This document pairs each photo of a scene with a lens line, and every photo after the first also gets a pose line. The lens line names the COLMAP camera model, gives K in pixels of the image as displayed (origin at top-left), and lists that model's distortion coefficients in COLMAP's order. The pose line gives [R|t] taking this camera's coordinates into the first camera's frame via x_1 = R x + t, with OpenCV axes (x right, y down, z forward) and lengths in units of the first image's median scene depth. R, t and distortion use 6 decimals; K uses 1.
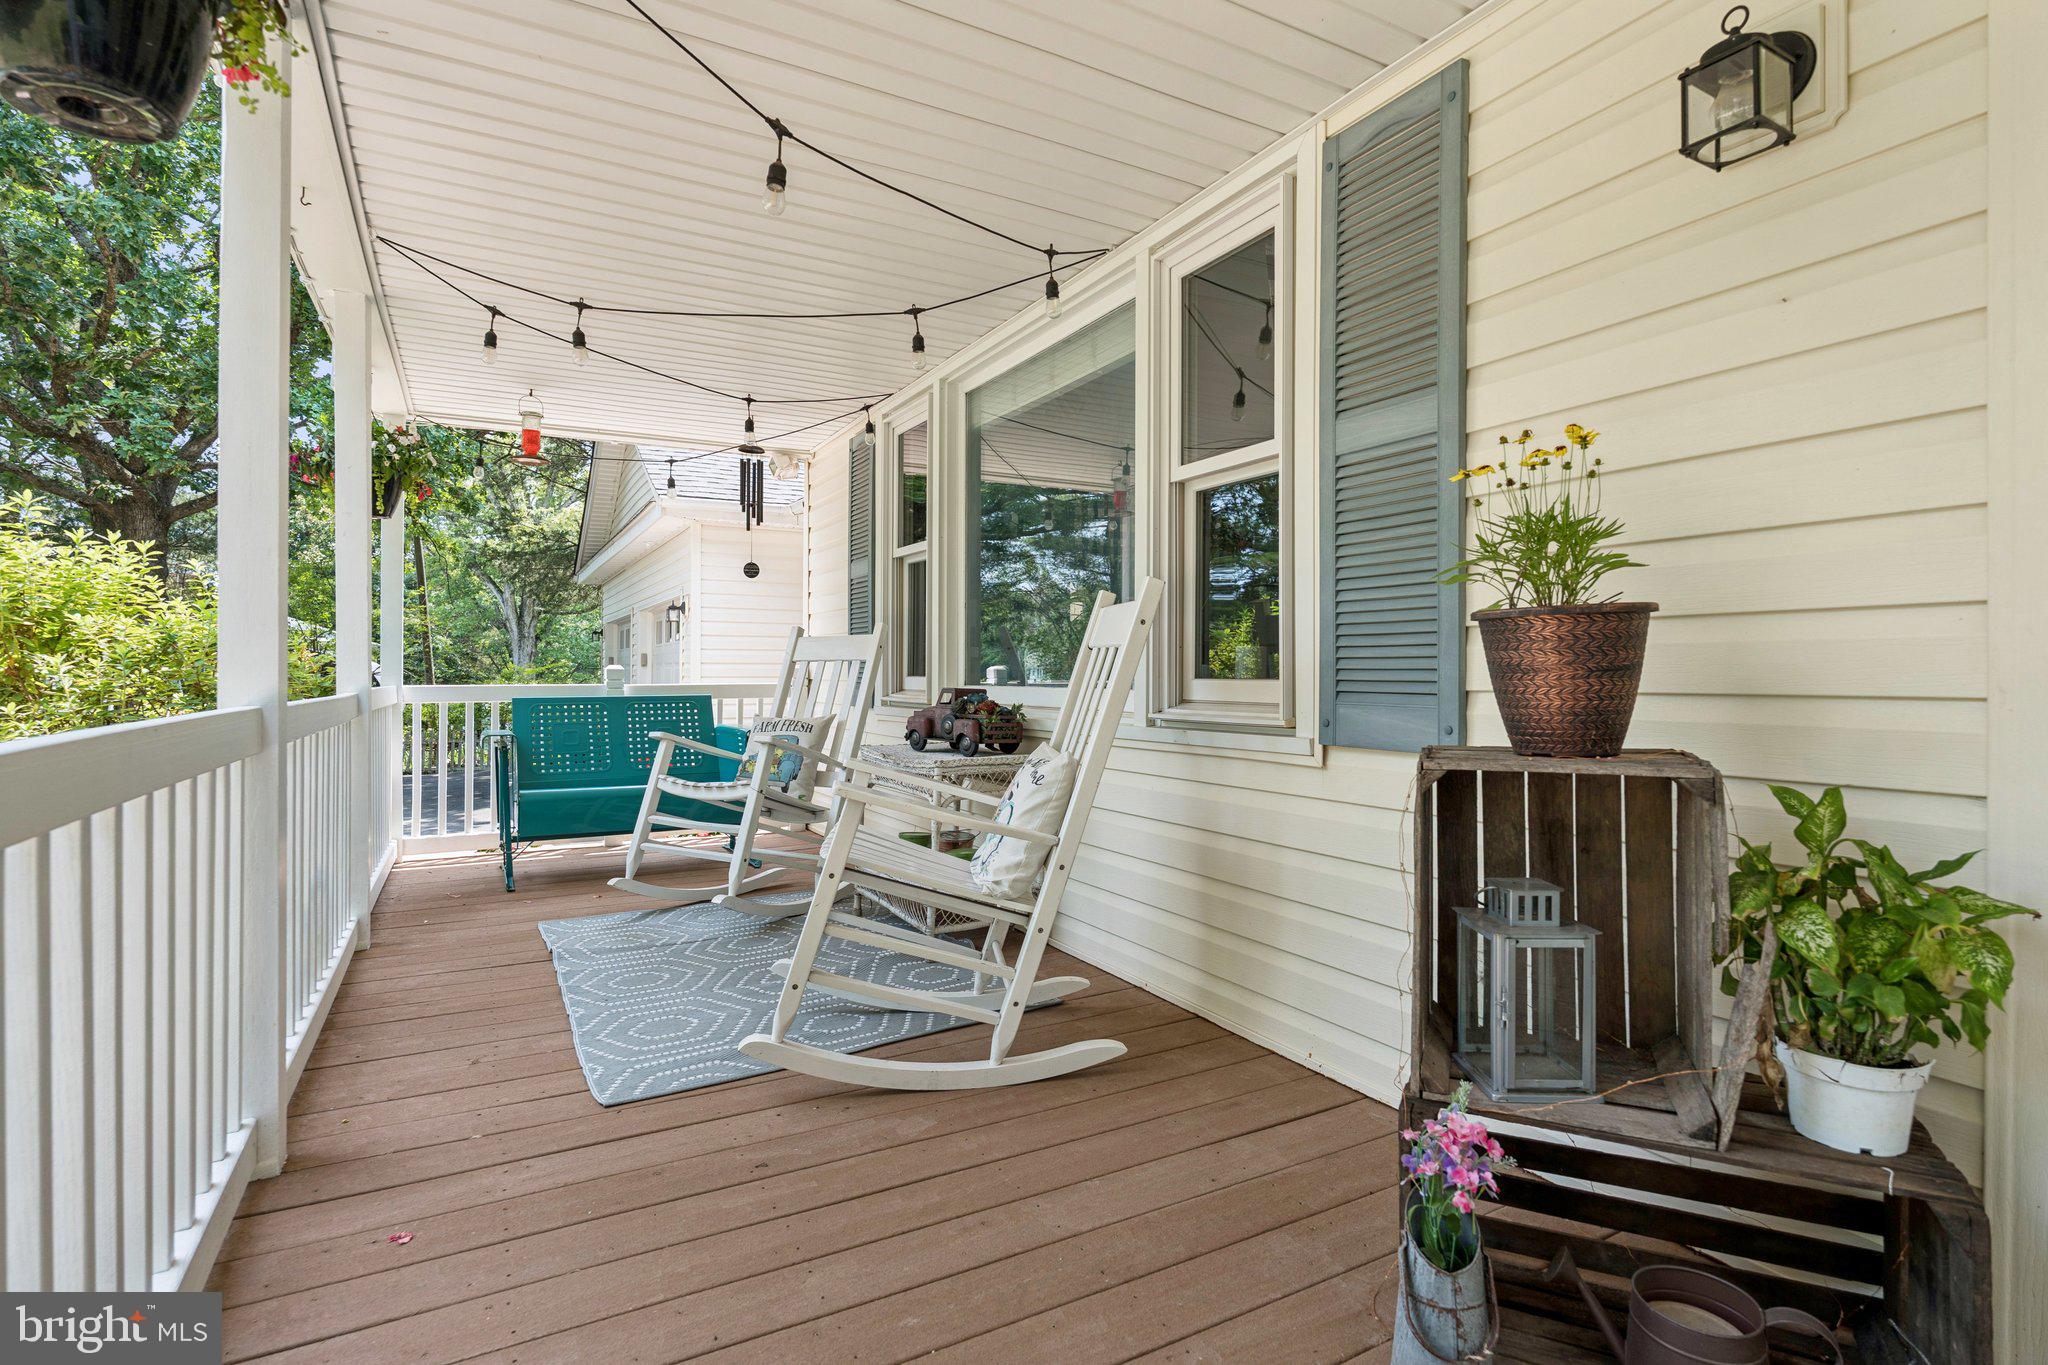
lens RADIAL K [[1003.8, 0, 1024.0], [0, 1003.8, 682.5], [0, 0, 1]] dist [-0.000855, -0.000179]
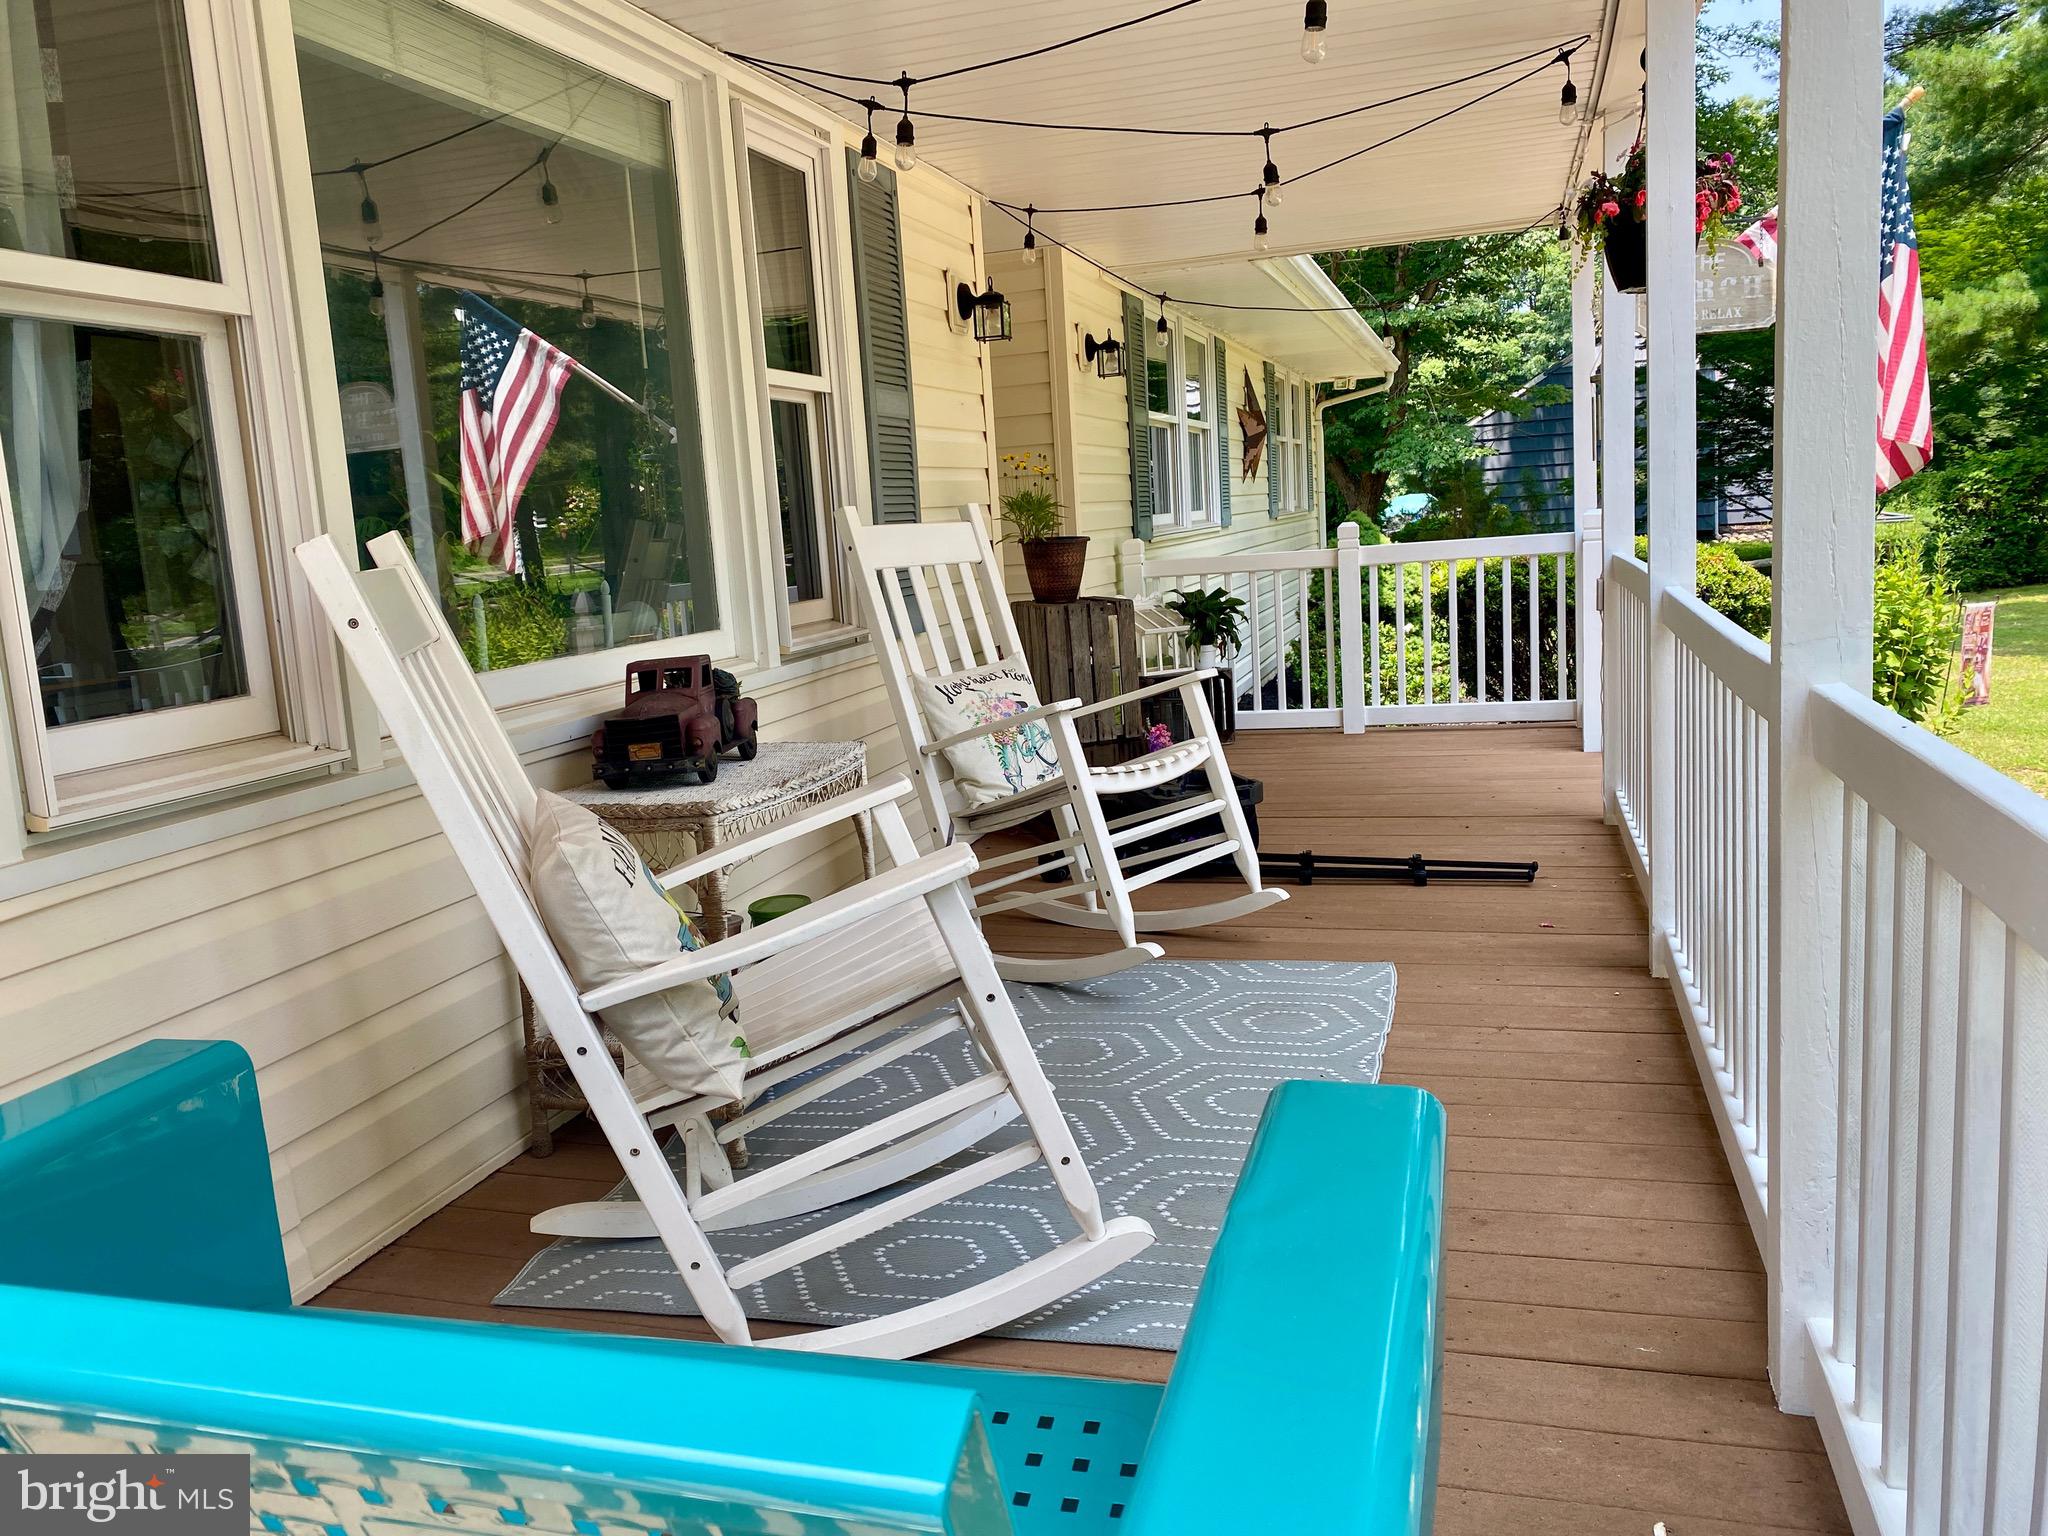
lens RADIAL K [[1581.9, 0, 1024.0], [0, 1581.9, 768.0], [0, 0, 1]] dist [0.037320, -0.002948]
pose [[-0.700662, -0.069066, 0.710142, -1.151010], [0.071589, 0.983476, 0.166282, -0.091447], [-0.709892, 0.167346, -0.684140, 2.073877]]
